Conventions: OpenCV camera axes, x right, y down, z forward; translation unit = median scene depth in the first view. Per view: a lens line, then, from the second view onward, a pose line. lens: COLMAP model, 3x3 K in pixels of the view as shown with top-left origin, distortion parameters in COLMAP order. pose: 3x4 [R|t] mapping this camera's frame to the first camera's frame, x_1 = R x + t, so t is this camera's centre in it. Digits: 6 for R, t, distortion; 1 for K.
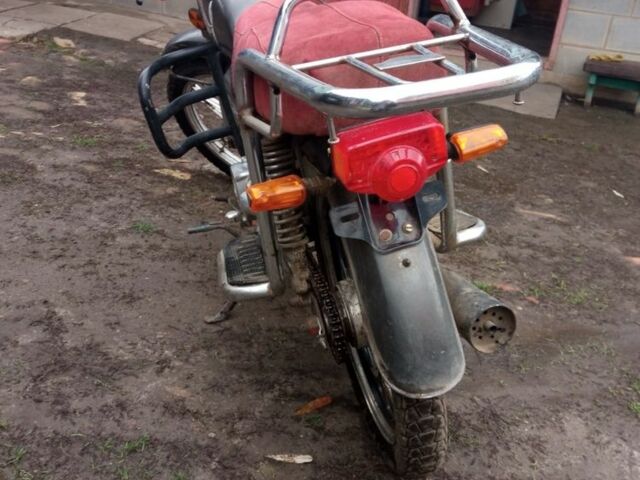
lens RADIAL K [[687.4, 0, 320.0], [0, 687.4, 240.0], [0, 0, 1]] dist [0.155337, -0.341877]
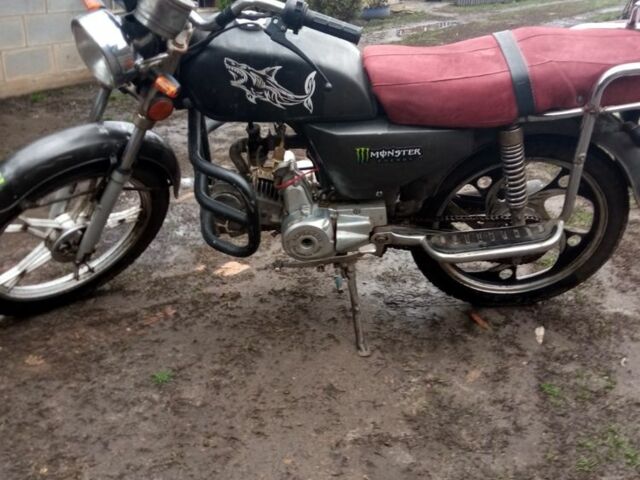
lens RADIAL K [[687.4, 0, 320.0], [0, 687.4, 240.0], [0, 0, 1]] dist [0.155337, -0.341877]
pose [[0.220379, -0.460294, 0.859978, -1.145661], [0.413557, 0.842581, 0.345004, -0.486966], [-0.883405, 0.279619, 0.376045, 0.688656]]
